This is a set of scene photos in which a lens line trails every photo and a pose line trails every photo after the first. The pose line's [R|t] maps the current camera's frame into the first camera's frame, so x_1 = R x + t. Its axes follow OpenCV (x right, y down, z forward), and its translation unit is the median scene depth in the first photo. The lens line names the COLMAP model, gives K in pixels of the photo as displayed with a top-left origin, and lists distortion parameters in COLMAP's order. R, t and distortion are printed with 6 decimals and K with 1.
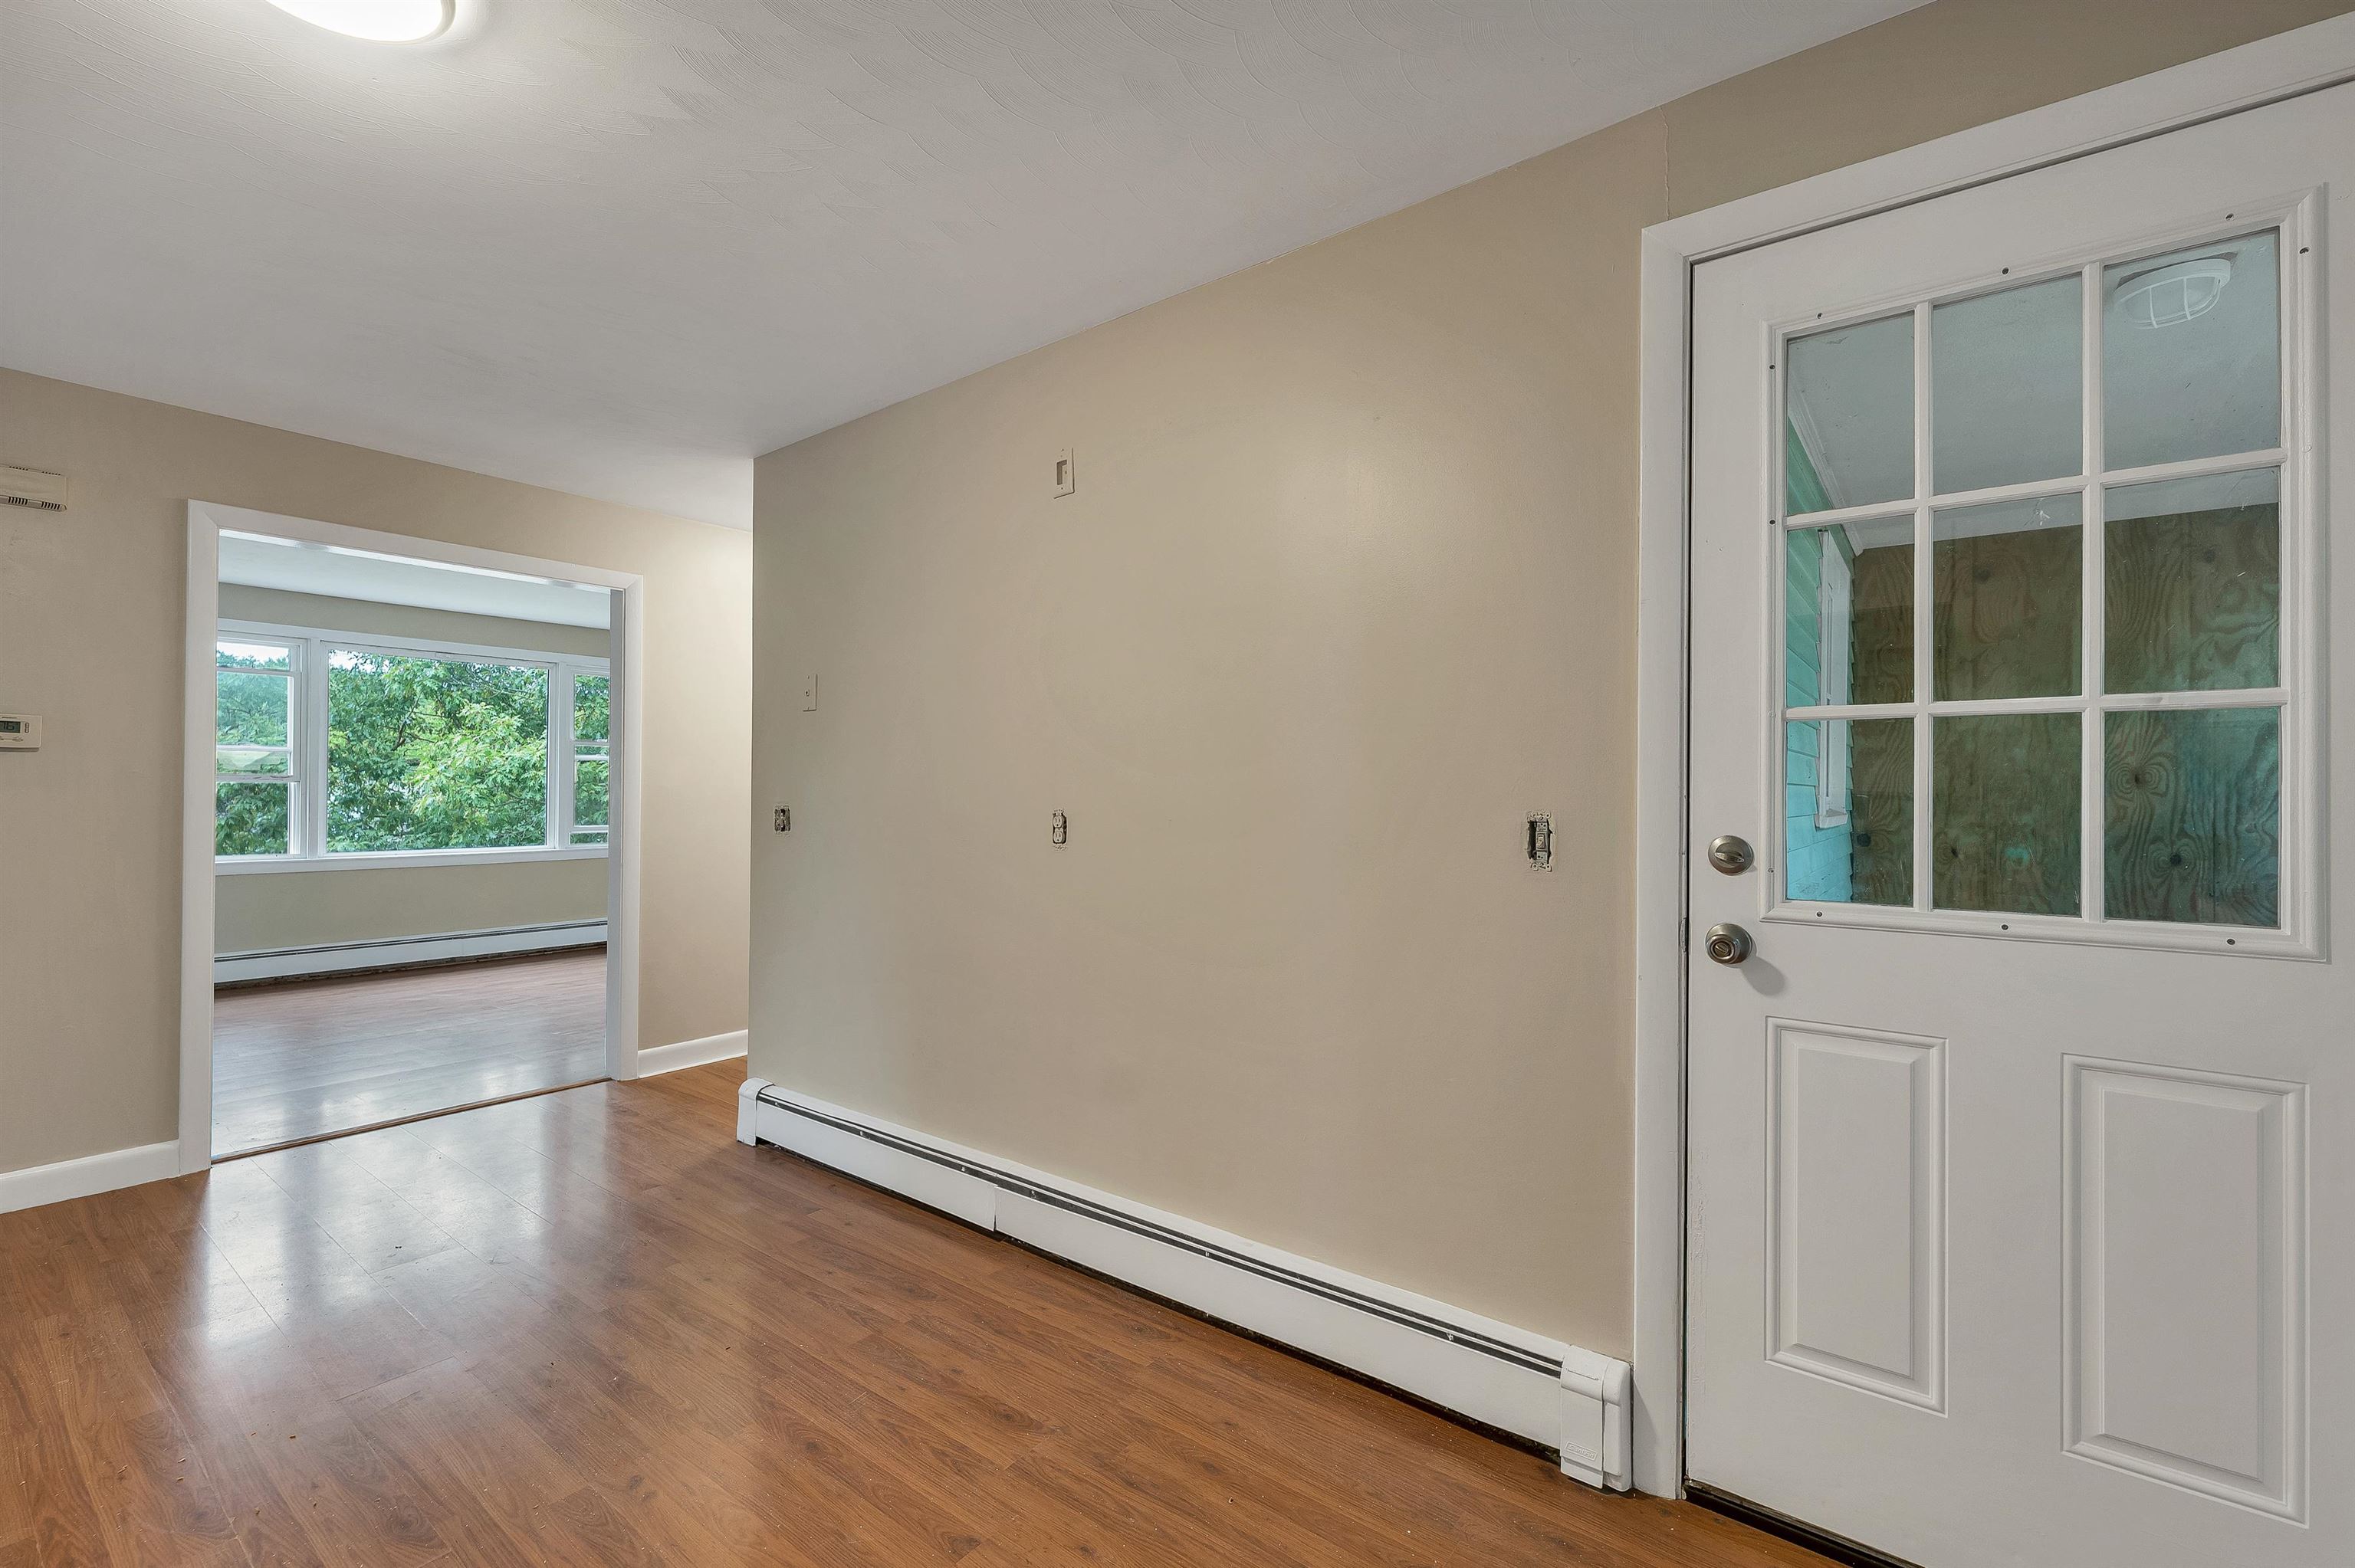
lens RADIAL K [[996.1, 0, 1177.5], [0, 996.1, 784.0], [0, 0, 1]] dist [0.002612, 0.000177]
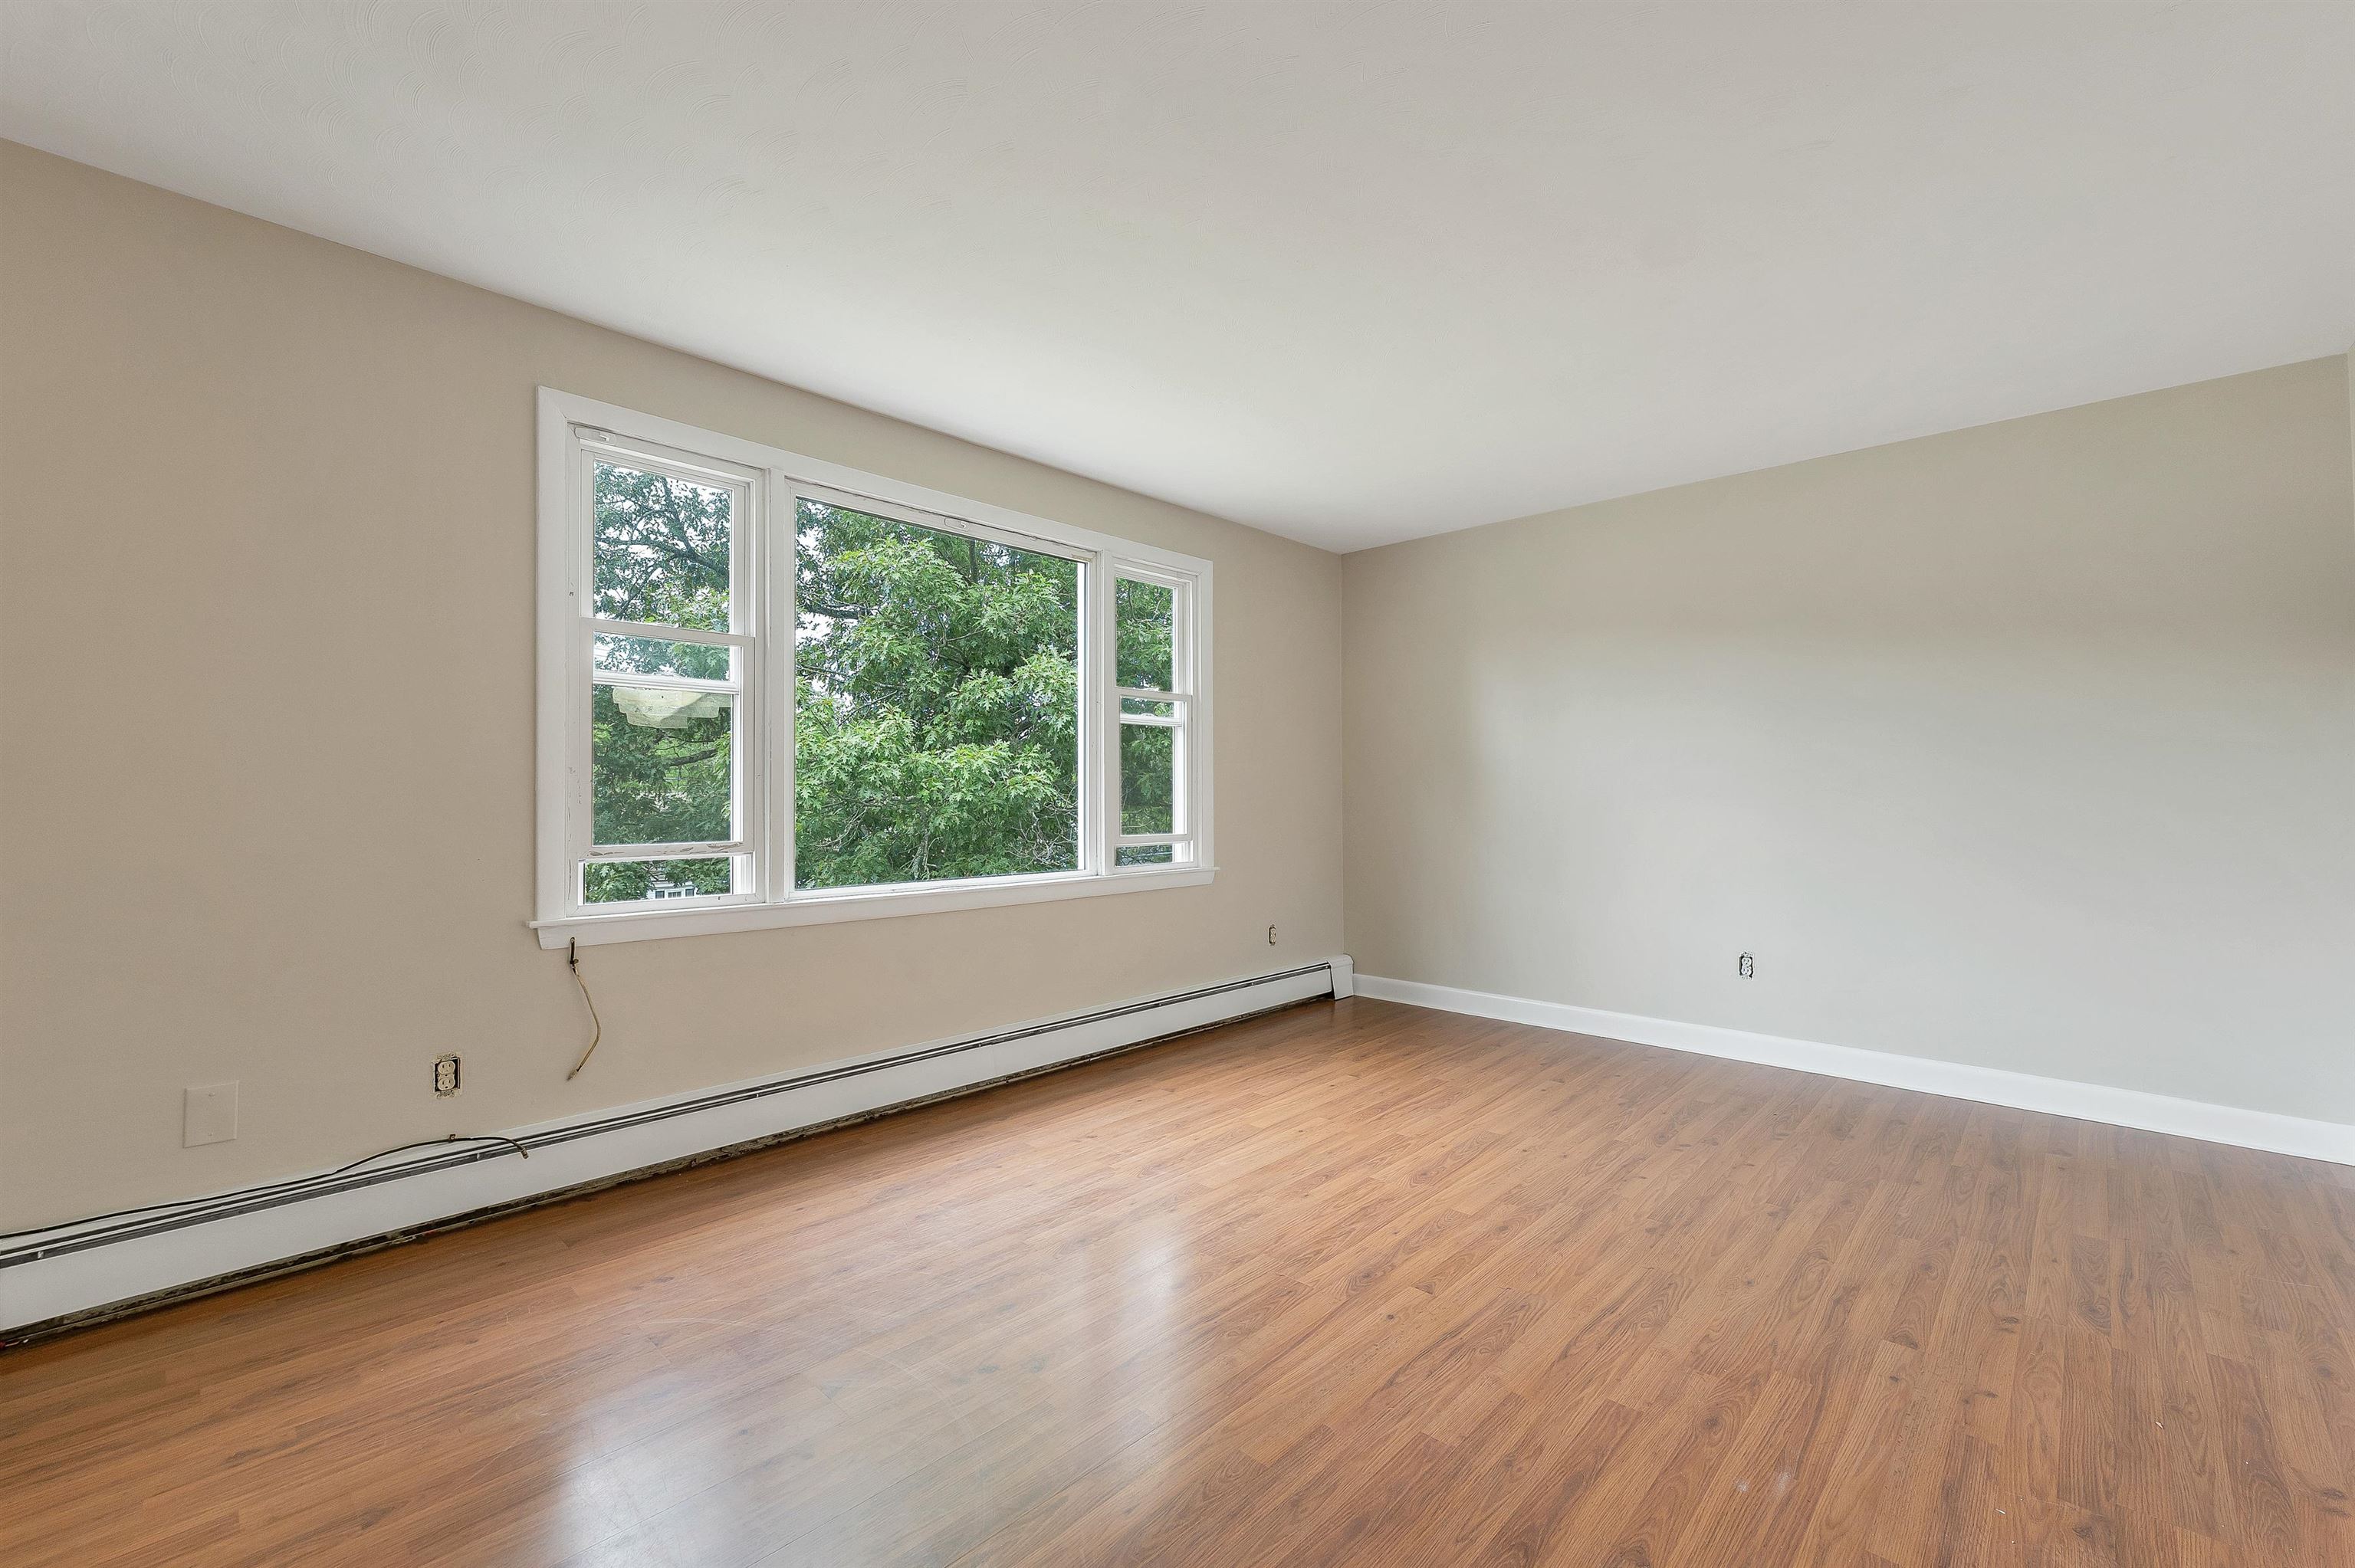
lens RADIAL K [[972.8, 0, 1172.8], [0, 972.8, 776.5], [0, 0, 1]] dist [0.000114, 0.000022]
pose [[0.993656, -0.013492, -0.111650, -0.345902], [0.012112, 0.999842, -0.013031, 0.010648], [0.111808, 0.011596, 0.993662, 0.302225]]
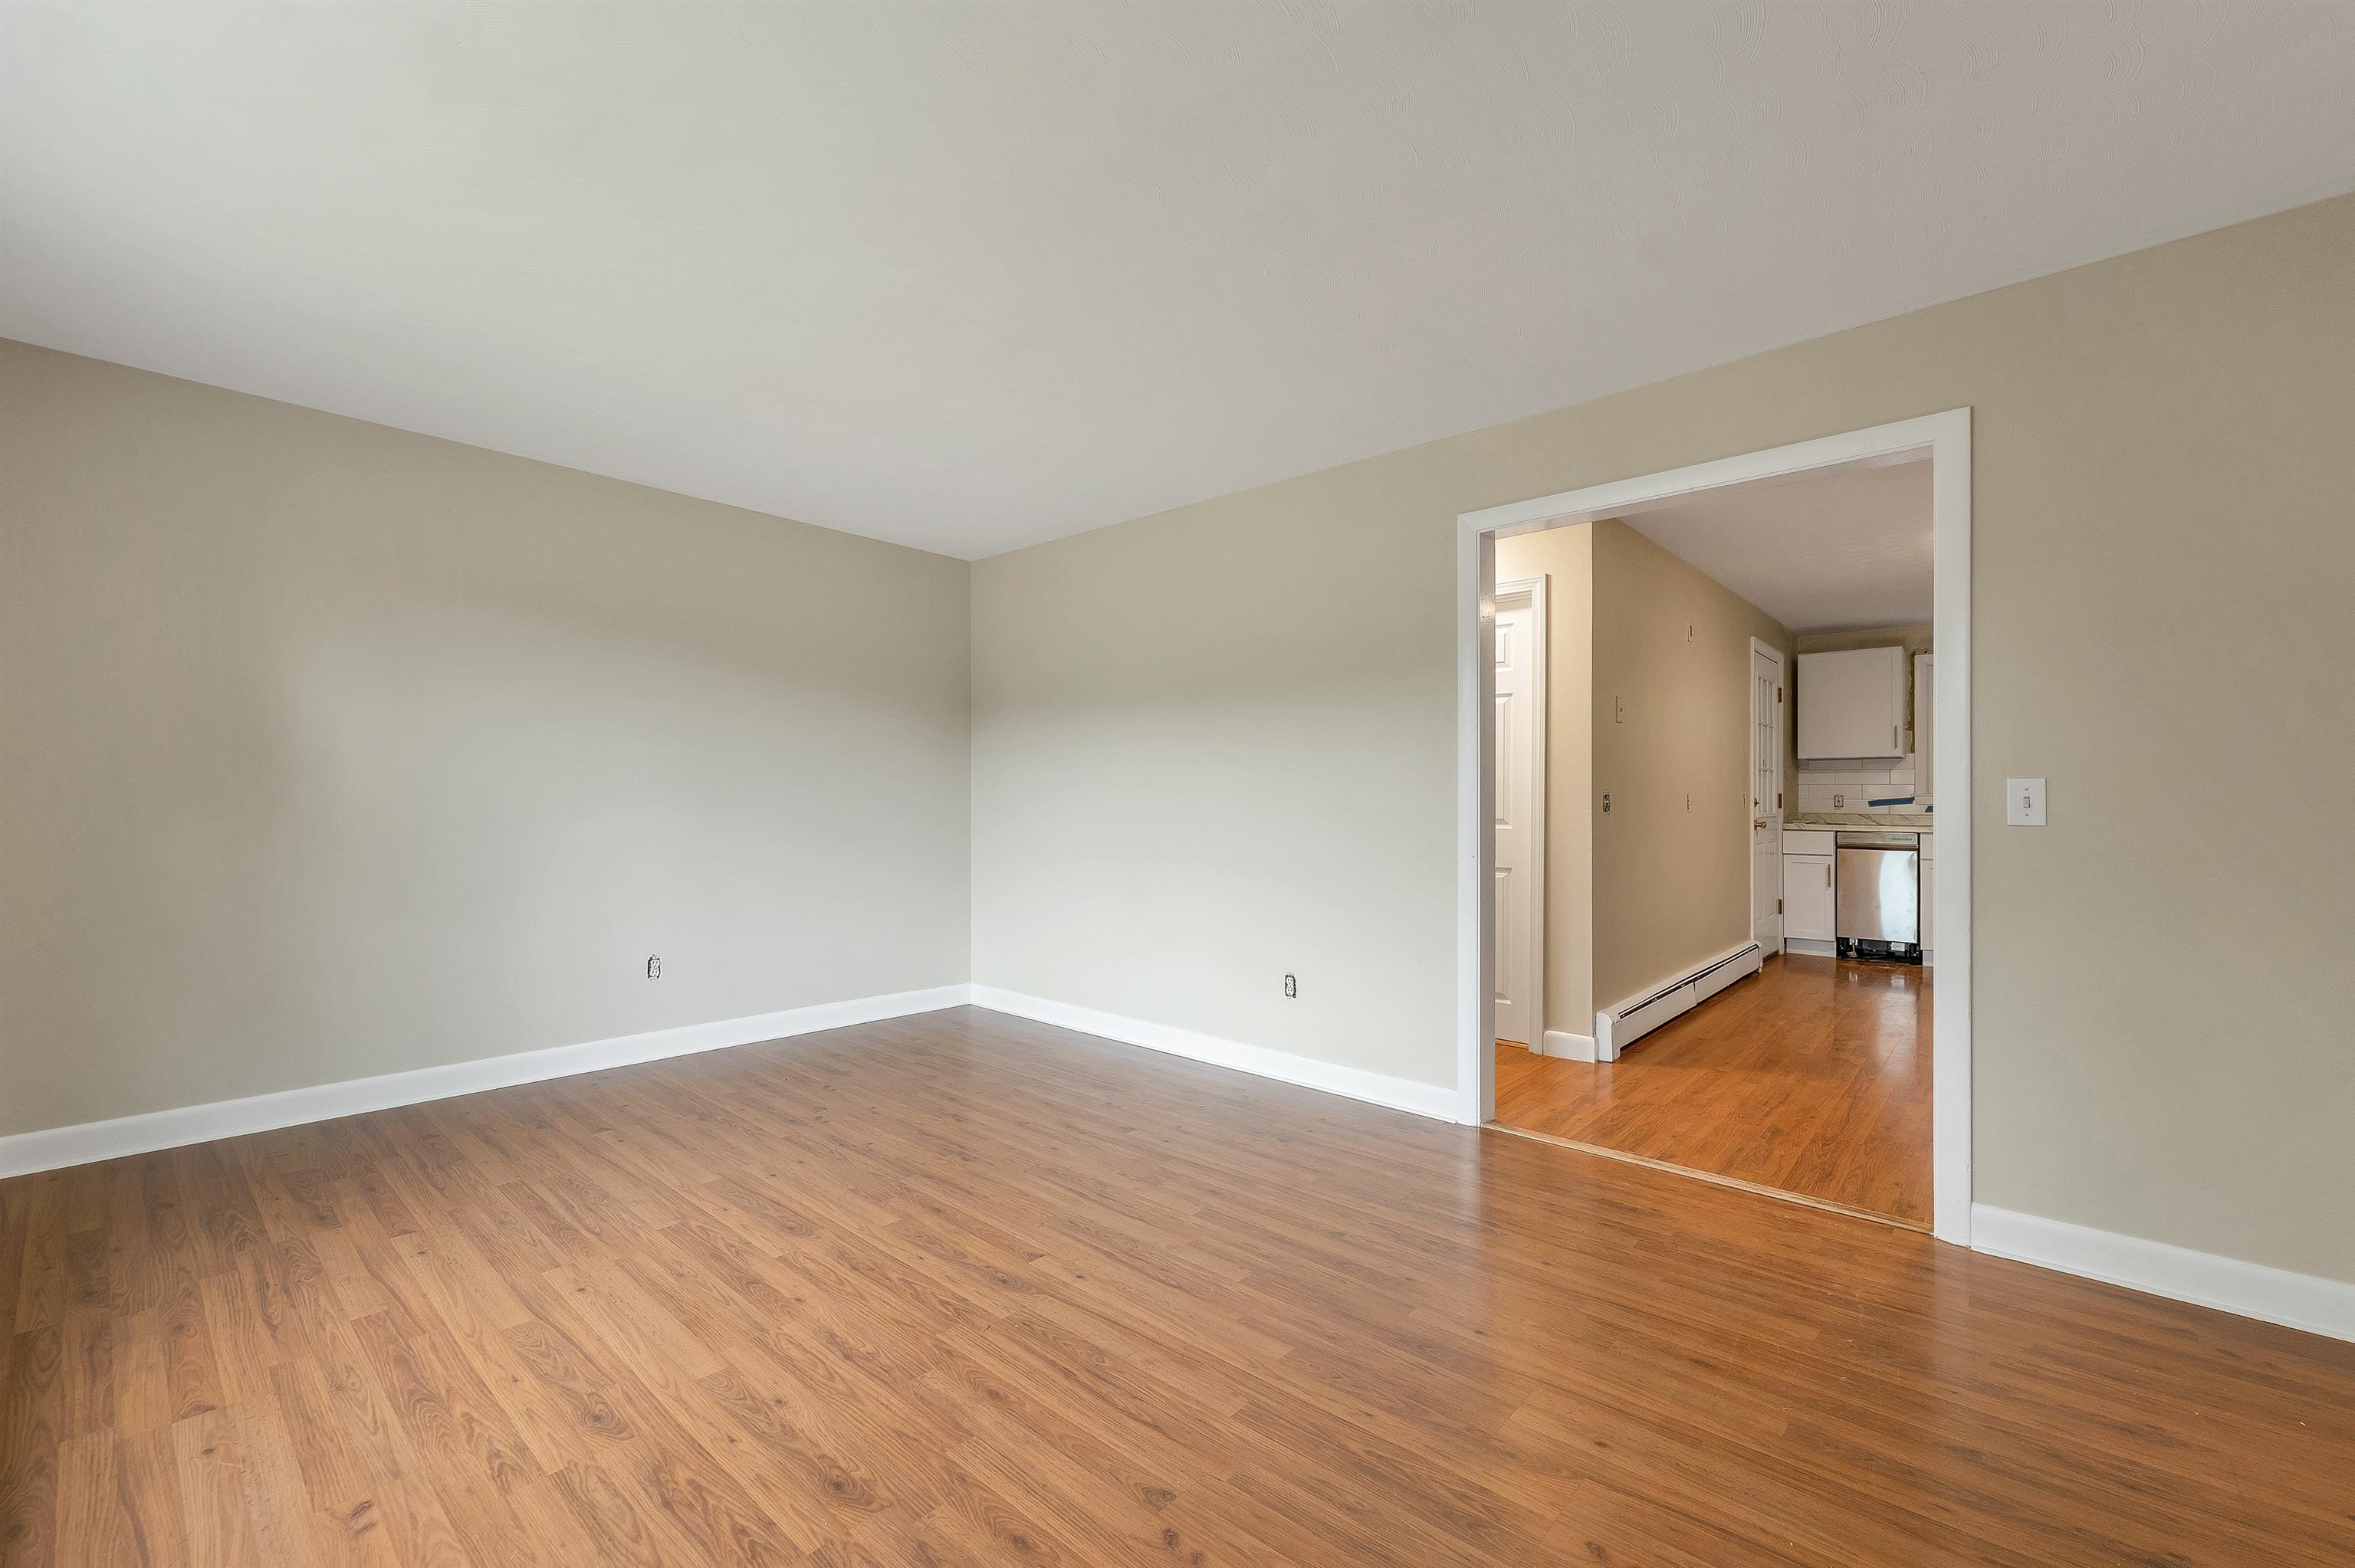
lens RADIAL K [[972.8, 0, 1172.8], [0, 972.8, 776.5], [0, 0, 1]] dist [0.000114, 0.000022]
pose [[0.080907, 0.014614, 0.996615, -0.530518], [-0.010228, 0.999852, -0.013832, 0.008760], [-0.996669, -0.009075, 0.081044, 0.456451]]
